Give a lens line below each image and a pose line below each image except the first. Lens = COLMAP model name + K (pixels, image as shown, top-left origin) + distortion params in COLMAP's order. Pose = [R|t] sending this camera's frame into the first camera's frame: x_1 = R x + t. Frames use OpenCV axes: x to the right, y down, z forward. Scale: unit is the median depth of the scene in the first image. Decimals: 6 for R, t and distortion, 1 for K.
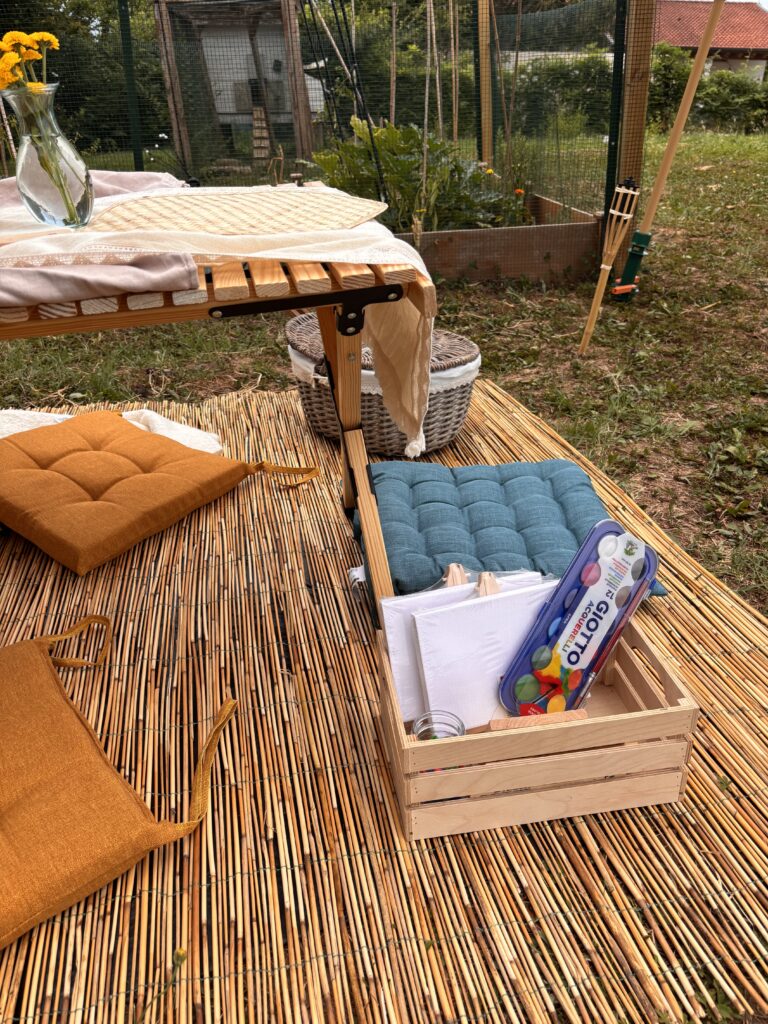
lens RADIAL K [[776.4, 0, 385.6], [0, 776.4, 526.1], [0, 0, 1]] dist [0.093972, -0.134525]
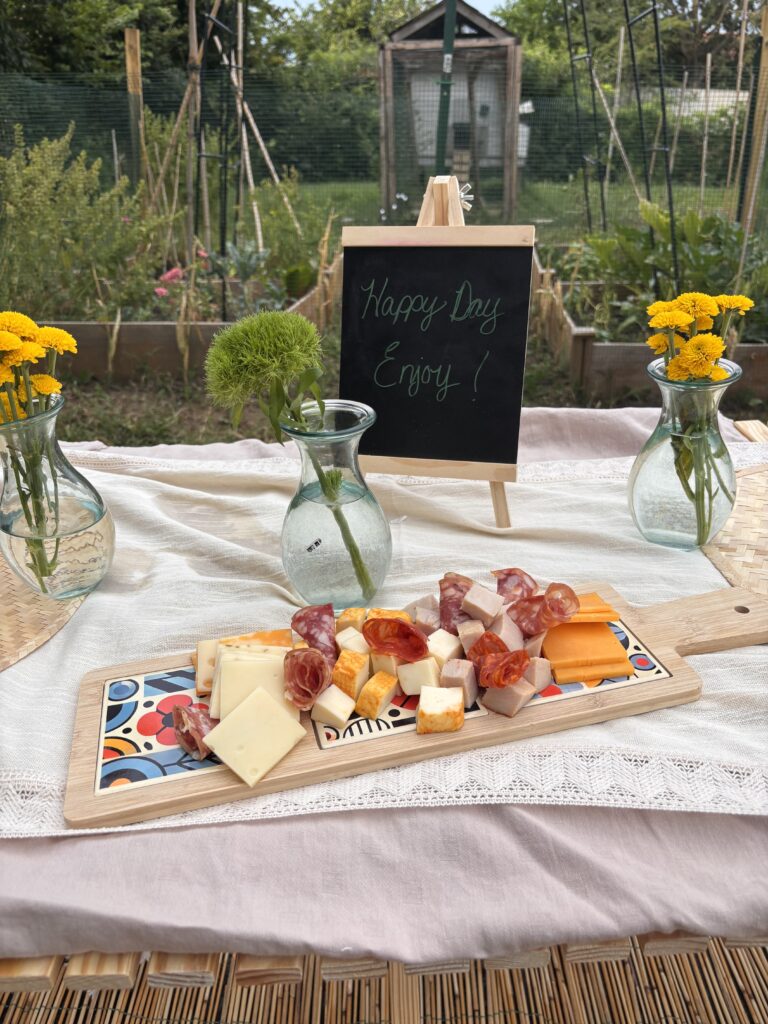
lens RADIAL K [[785.8, 0, 382.6], [0, 785.8, 537.4], [0, 0, 1]] dist [-0.003509, -0.001322]
pose [[0.982582, 0.103267, -0.154497, -0.418155], [-0.105510, 0.994398, -0.006370, -0.265302], [0.152974, 0.022560, 0.987973, 0.200505]]
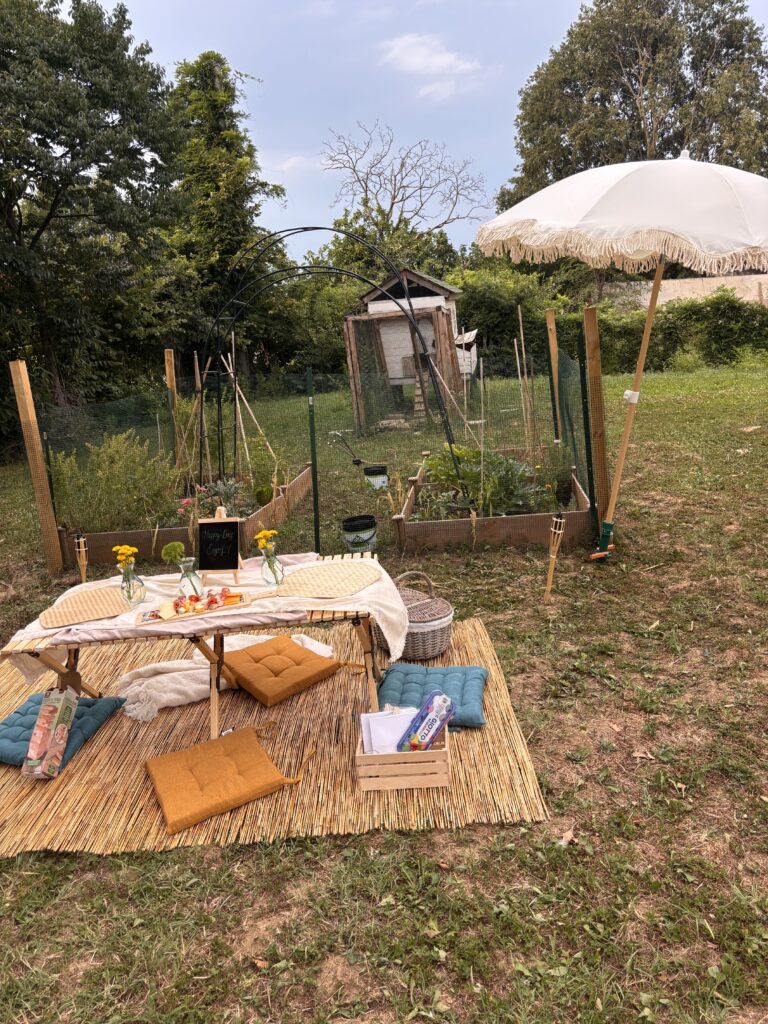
lens RADIAL K [[776.4, 0, 385.6], [0, 776.4, 526.1], [0, 0, 1]] dist [0.093972, -0.134525]
pose [[0.975382, -0.003689, -0.220491, 0.509531], [-0.046738, 0.973687, -0.223044, 0.036887], [0.215512, 0.227859, 0.949545, -1.365884]]
